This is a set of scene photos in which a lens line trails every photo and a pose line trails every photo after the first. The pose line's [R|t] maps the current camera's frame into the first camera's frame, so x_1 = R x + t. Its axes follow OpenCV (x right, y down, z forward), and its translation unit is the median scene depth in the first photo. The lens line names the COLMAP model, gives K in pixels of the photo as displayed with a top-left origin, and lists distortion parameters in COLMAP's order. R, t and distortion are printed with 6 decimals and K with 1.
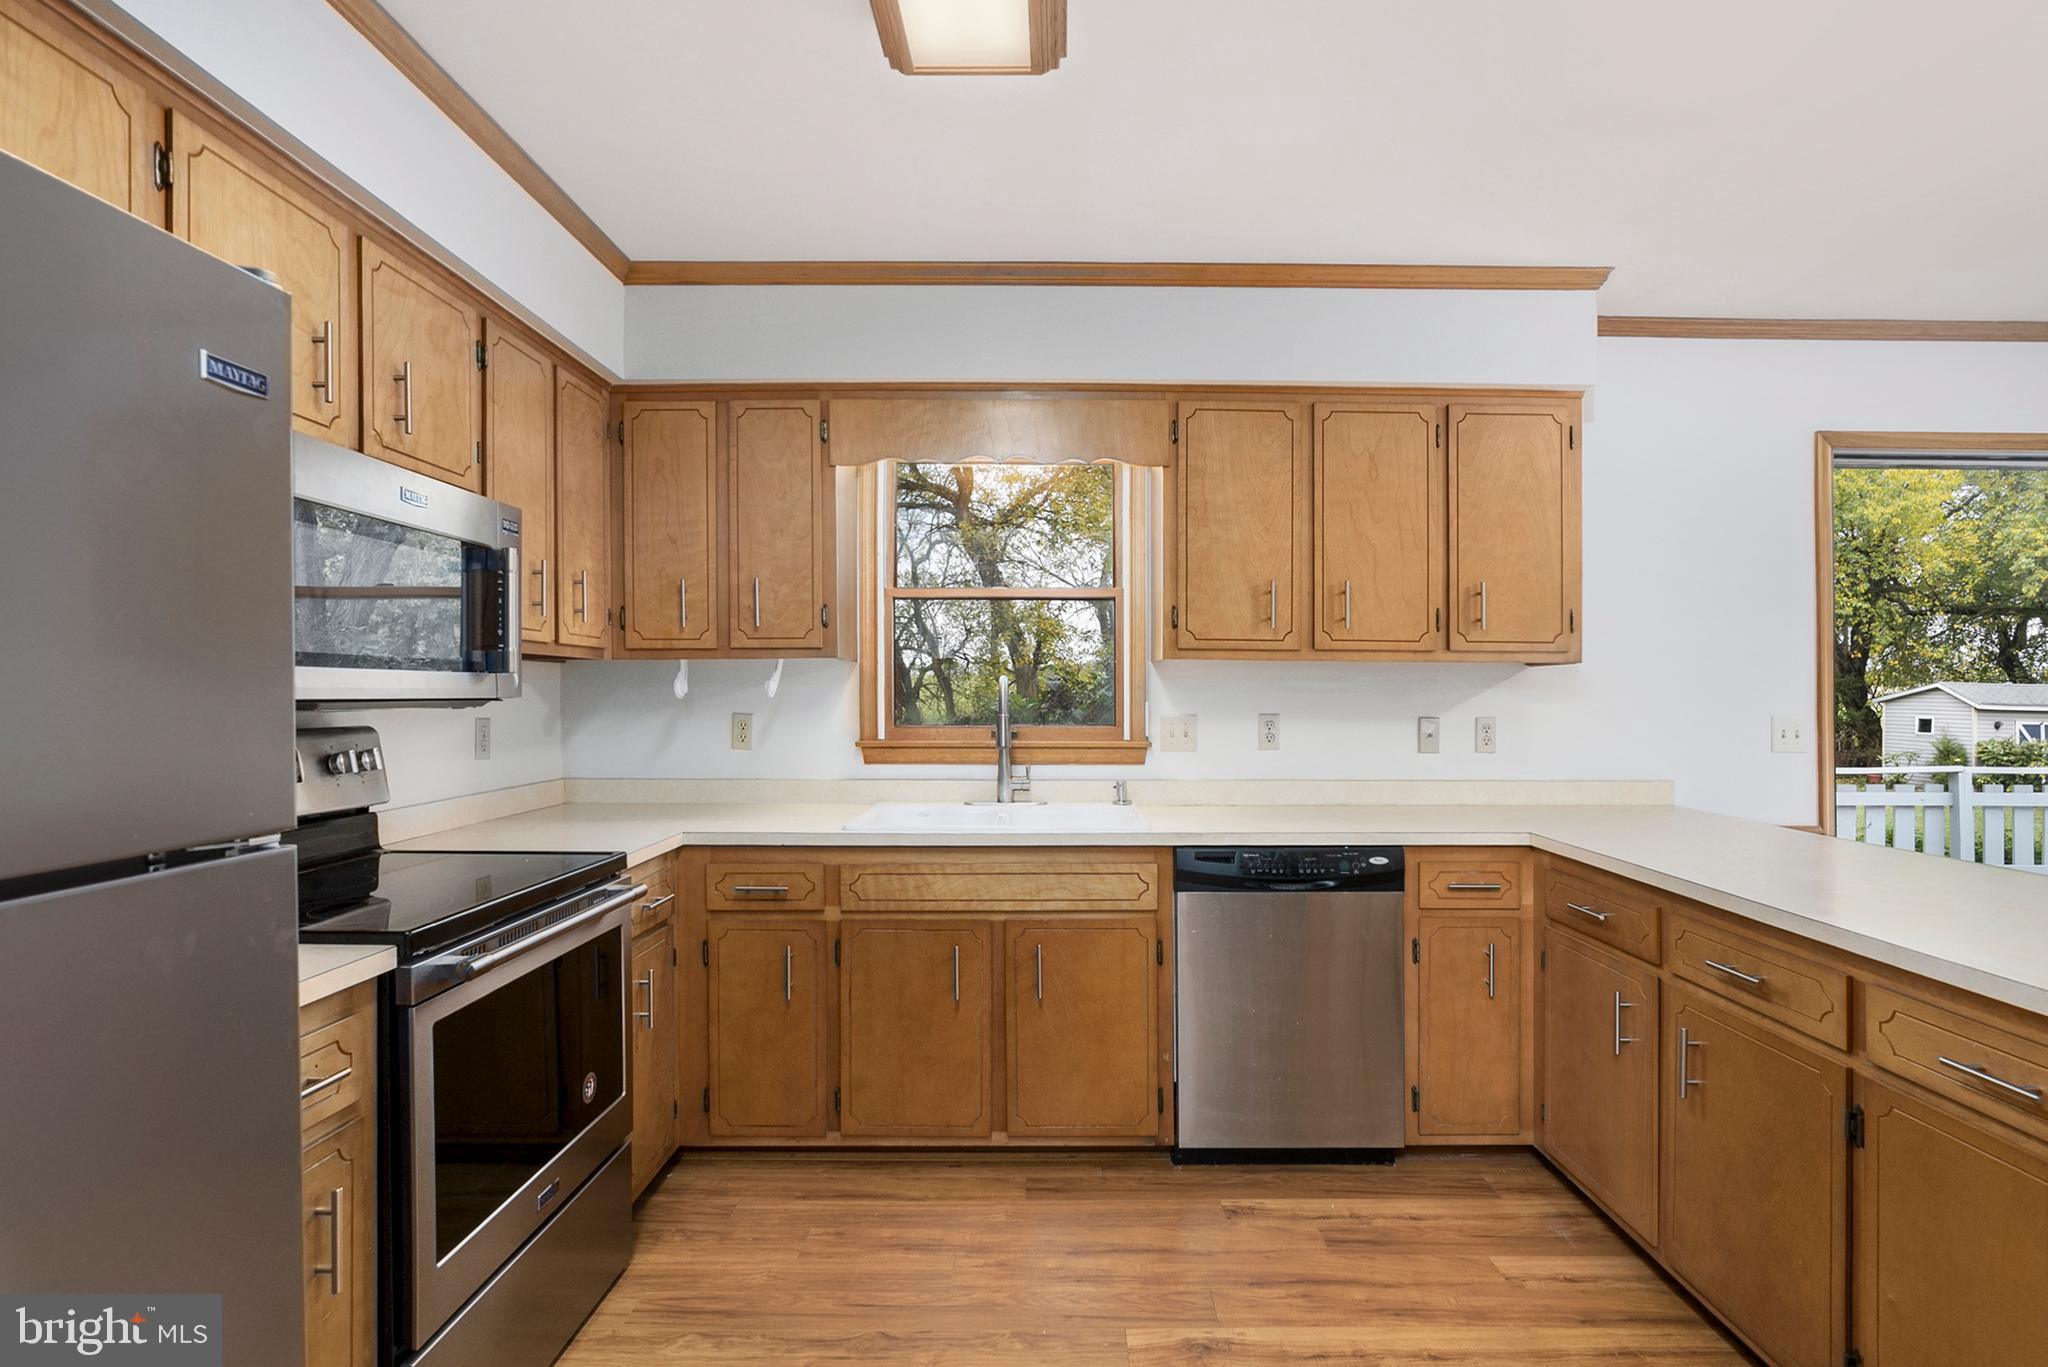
lens RADIAL K [[989.3, 0, 997.5], [0, 989.3, 691.8], [0, 0, 1]] dist [-0.012519, -0.000703]
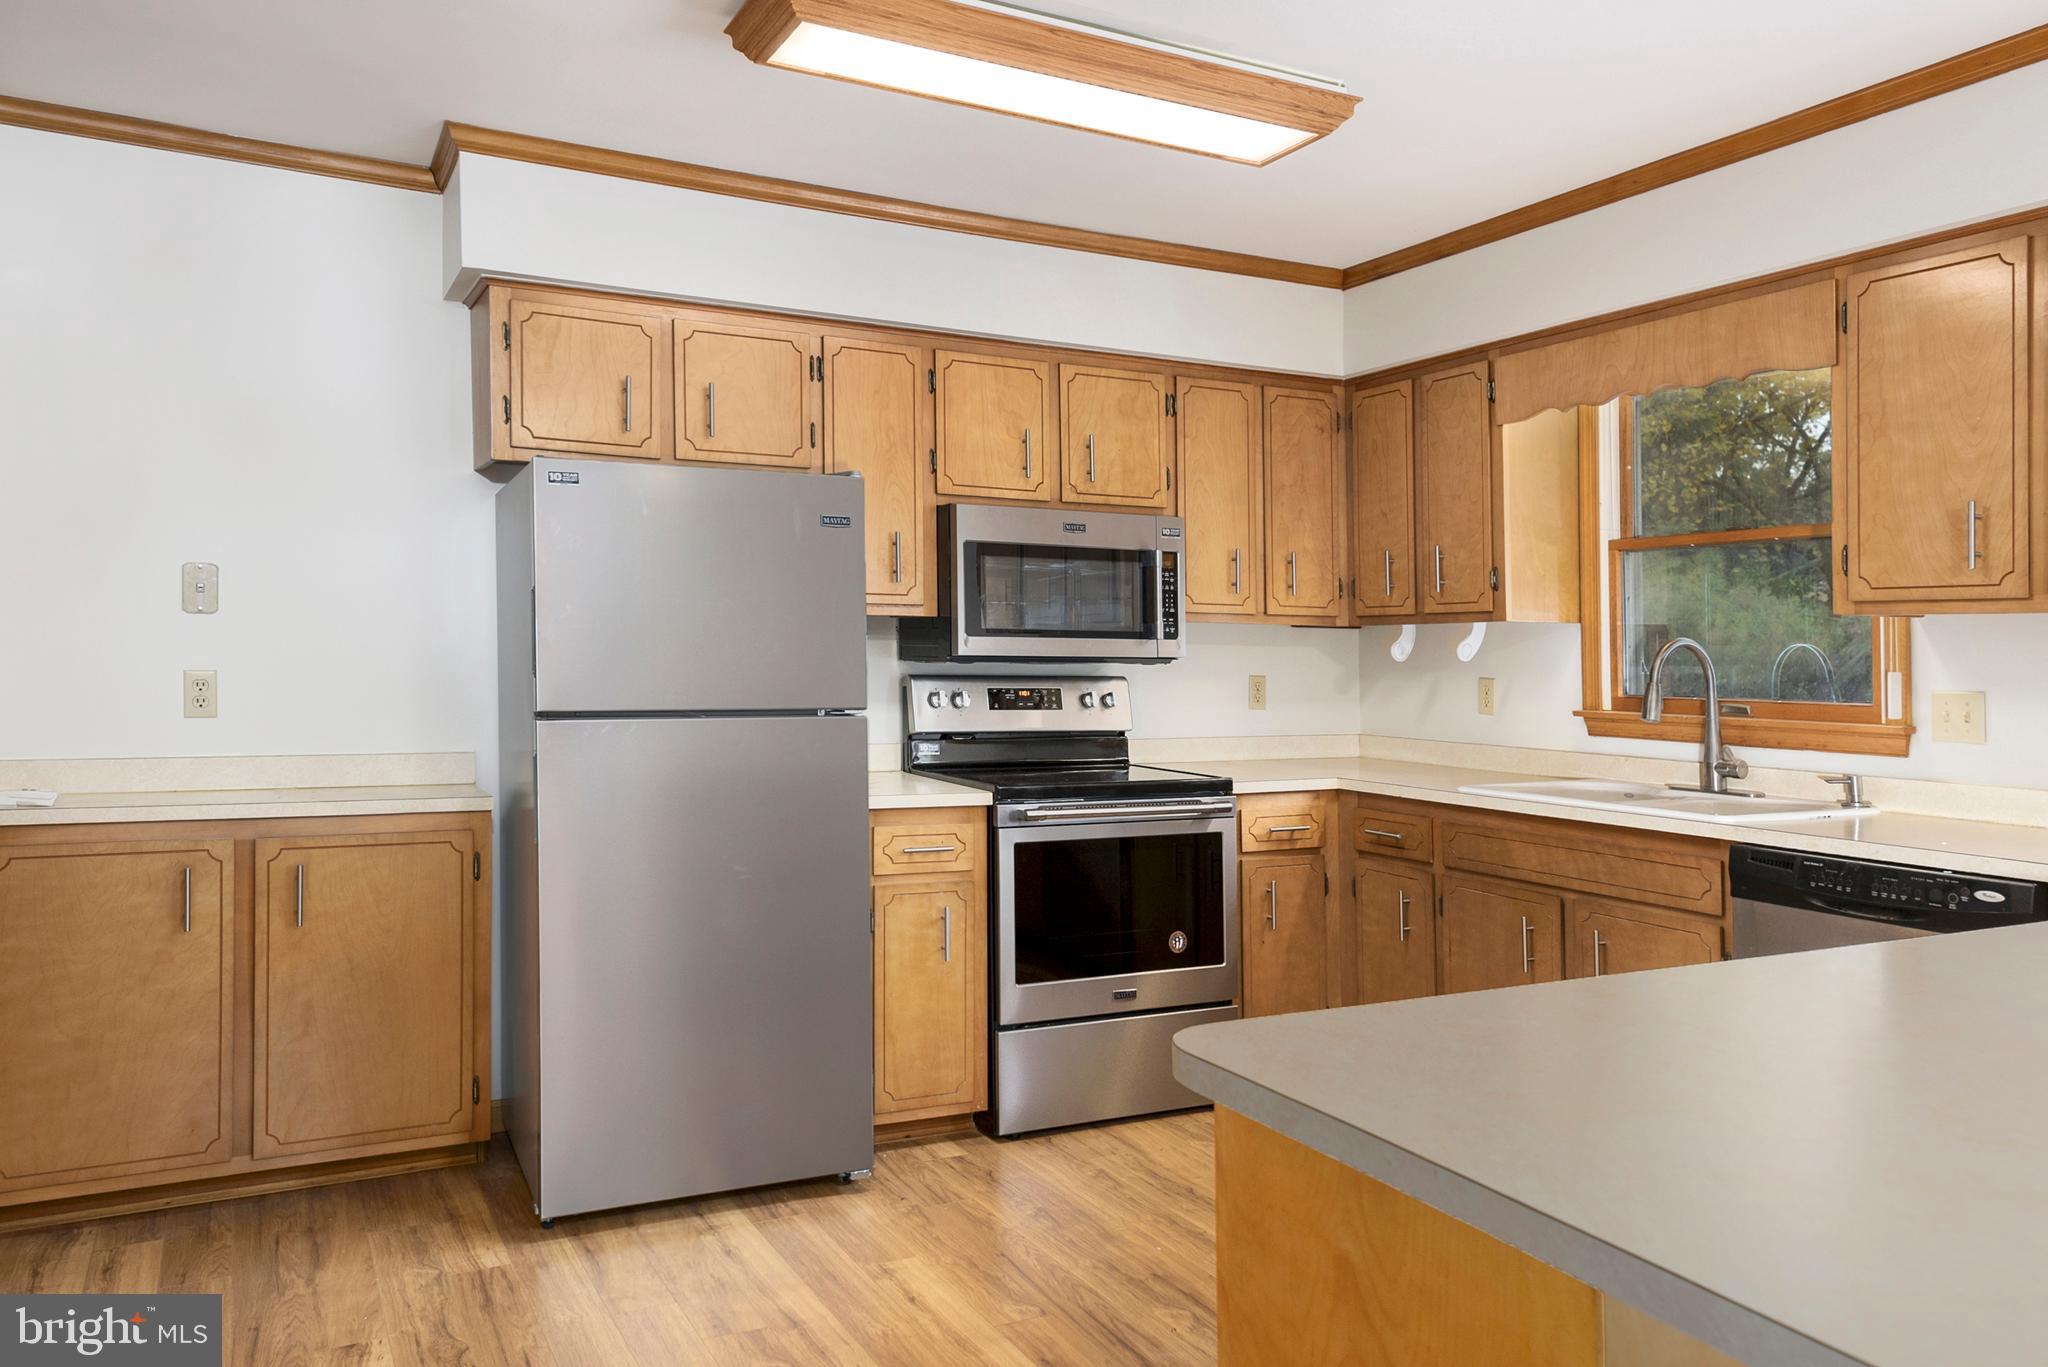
lens RADIAL K [[1469.8, 0, 1024.0], [0, 1469.8, 683.5], [0, 0, 1]] dist [0.054601, 0.000443]
pose [[0.472528, 0.022164, -0.881037, 0.915832], [-0.006866, 0.999746, 0.021468, -0.000442], [0.881289, -0.004095, 0.472560, -0.111336]]
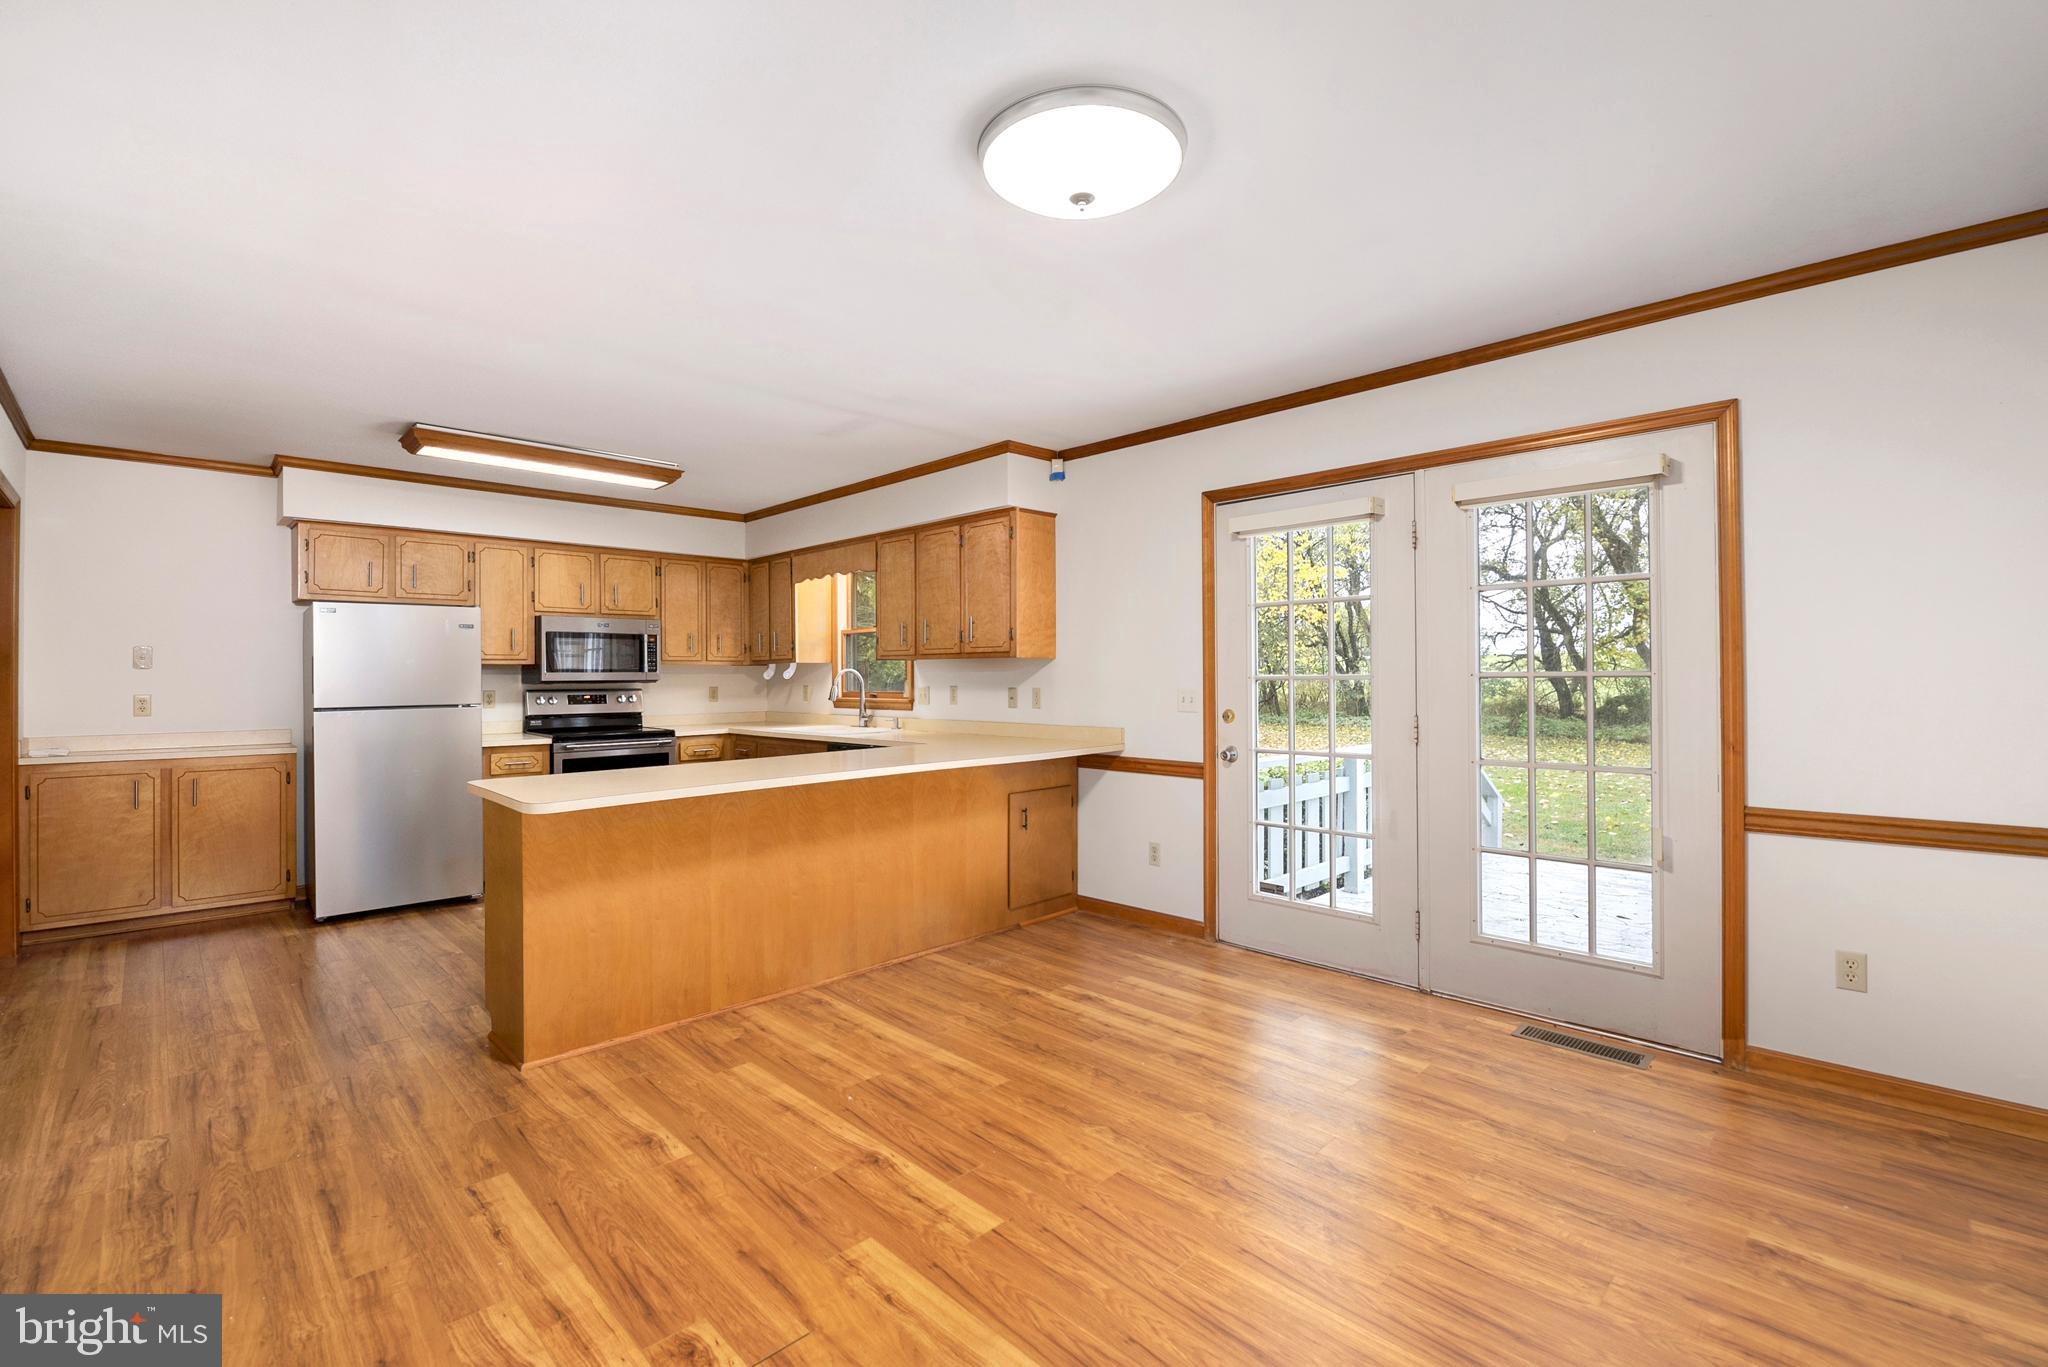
lens RADIAL K [[852.9, 0, 1022.9], [0, 852.9, 663.6], [0, 0, 1]] dist [-0.000114, -0.005753]
pose [[0.717610, -0.017169, -0.696234, 1.727994], [0.012465, 0.999853, -0.011808, 0.000494], [0.696334, -0.000205, 0.717718, -0.117692]]
